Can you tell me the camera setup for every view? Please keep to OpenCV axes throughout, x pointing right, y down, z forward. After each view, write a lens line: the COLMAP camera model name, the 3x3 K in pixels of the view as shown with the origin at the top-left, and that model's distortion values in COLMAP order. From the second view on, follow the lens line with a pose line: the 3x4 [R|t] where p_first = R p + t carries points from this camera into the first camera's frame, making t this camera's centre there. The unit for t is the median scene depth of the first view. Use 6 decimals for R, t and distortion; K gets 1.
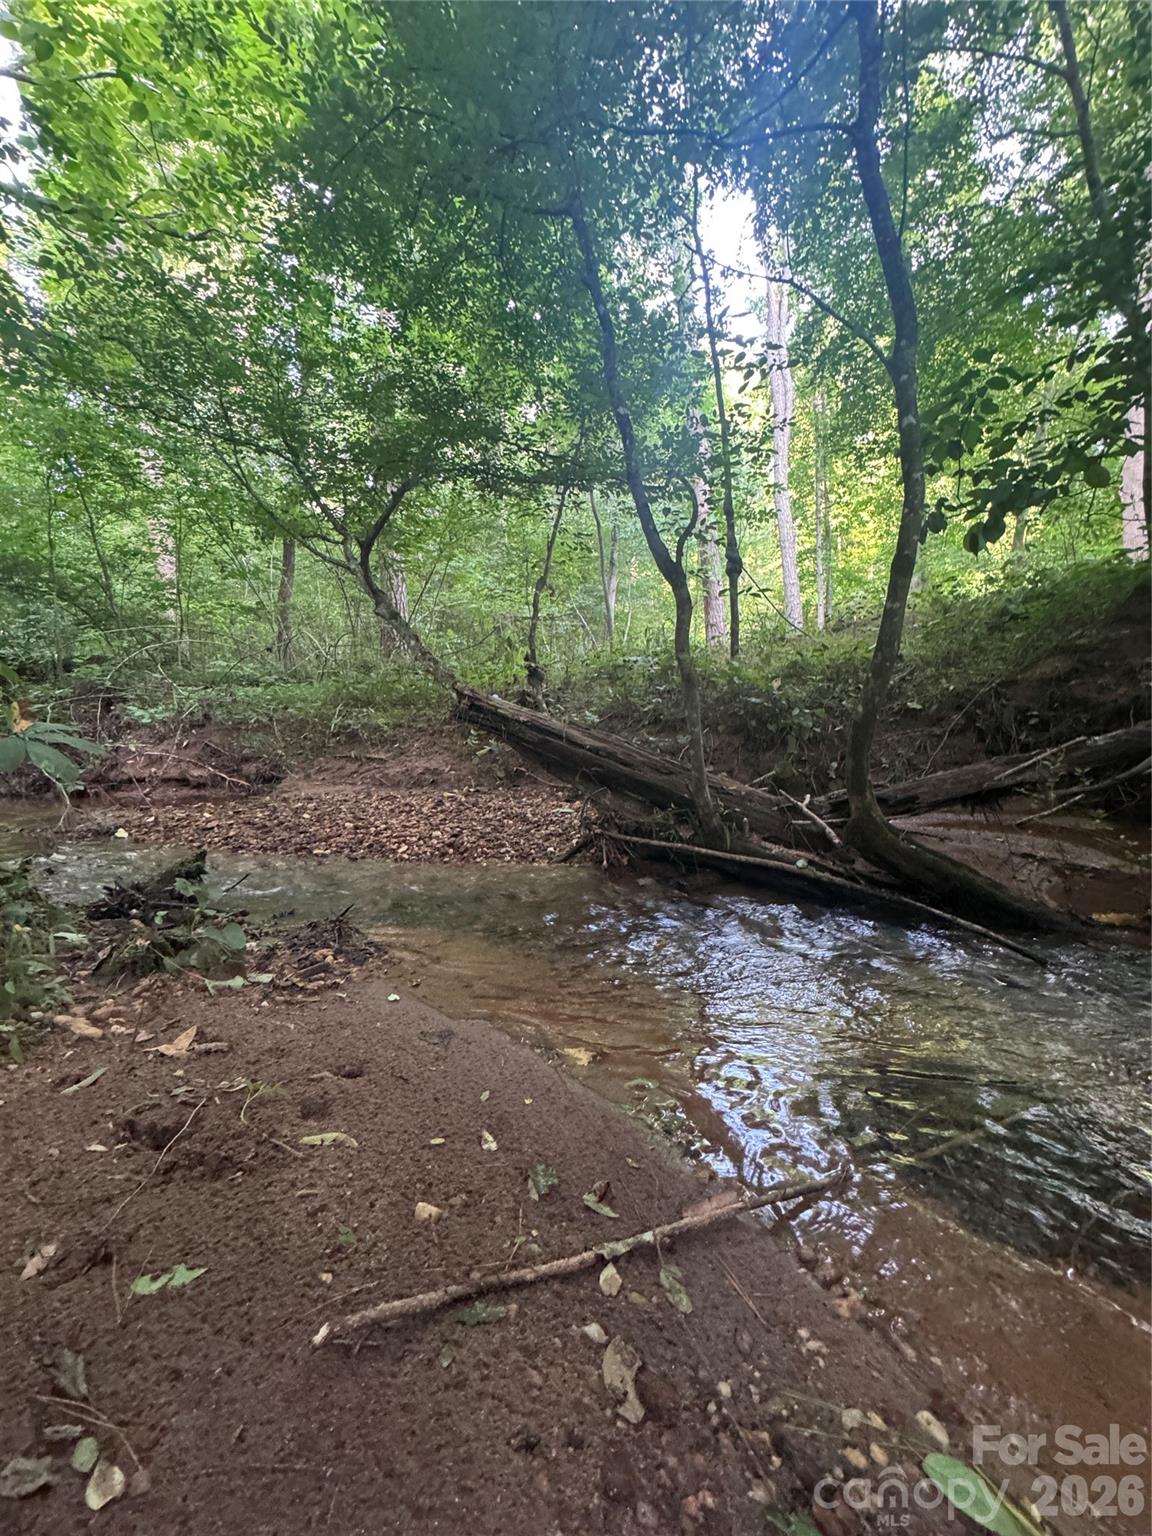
lens RADIAL K [[607.6, 0, 576.0], [0, 607.6, 768.0], [0, 0, 1]] dist [-0.007997, 0.000799]
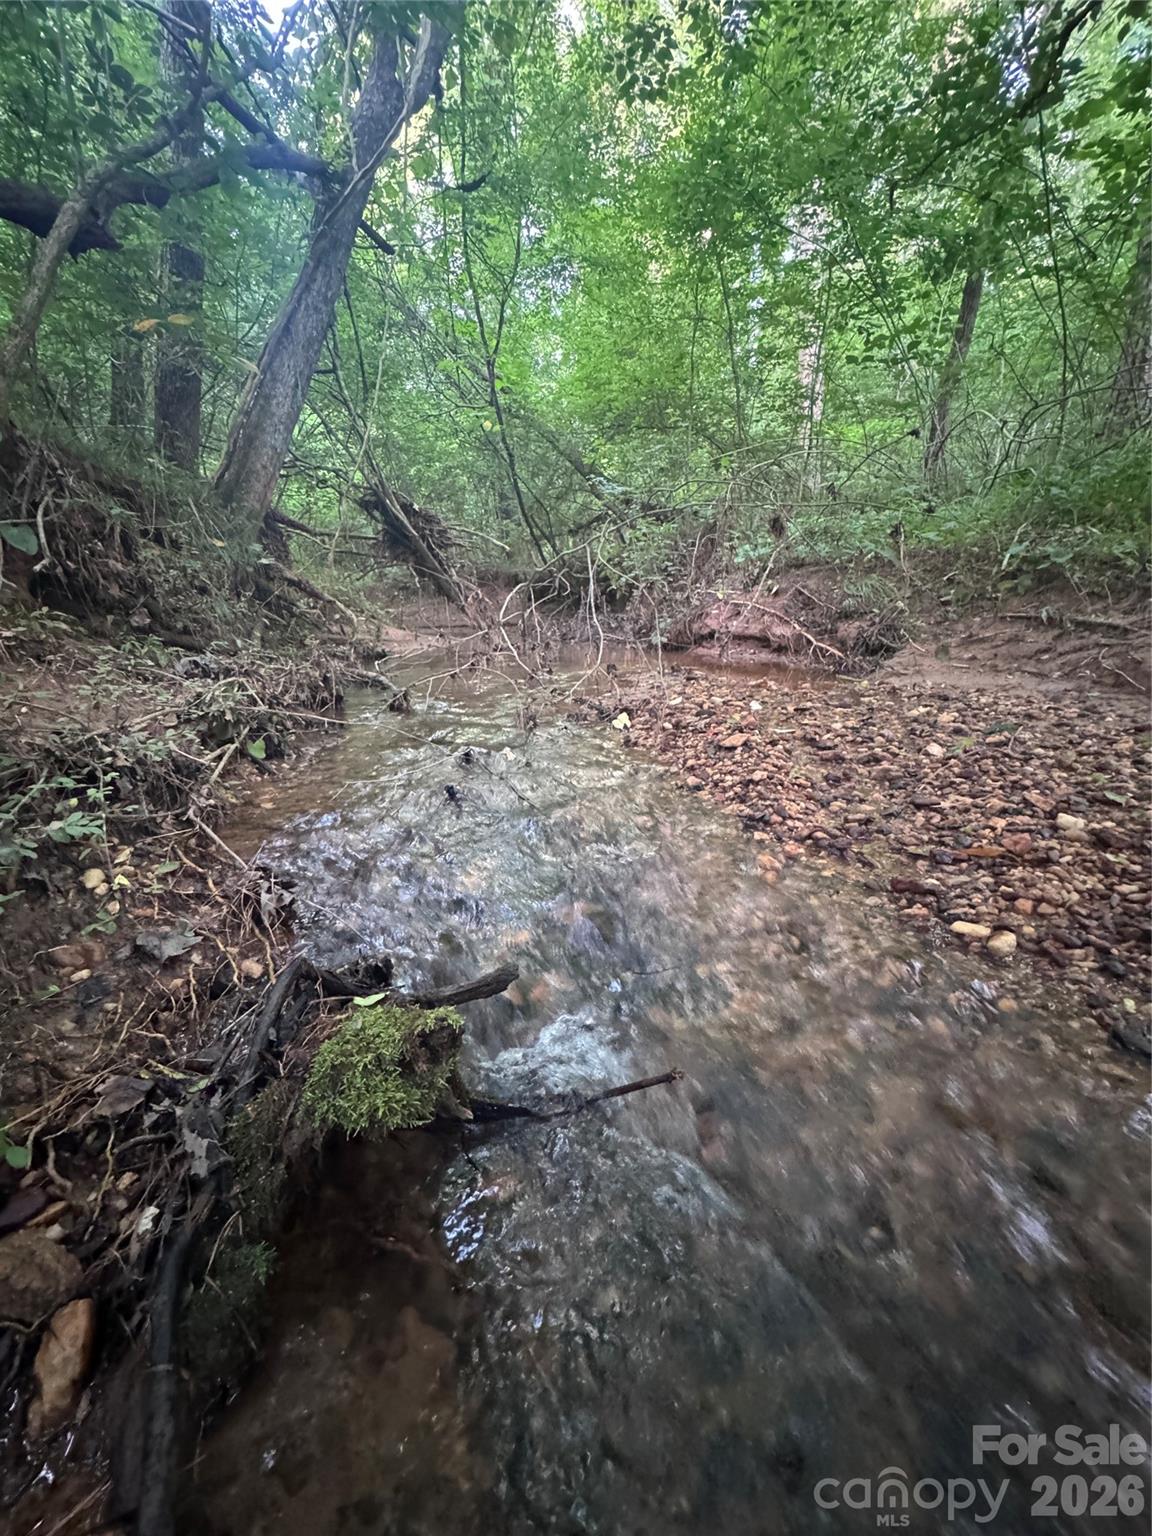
lens RADIAL K [[607.6, 0, 576.0], [0, 607.6, 768.0], [0, 0, 1]] dist [-0.007997, 0.000799]
pose [[0.595780, 0.236786, -0.767449, -0.179741], [-0.061122, 0.966148, 0.250642, -0.000448], [0.800818, -0.102419, 0.590085, 0.368908]]
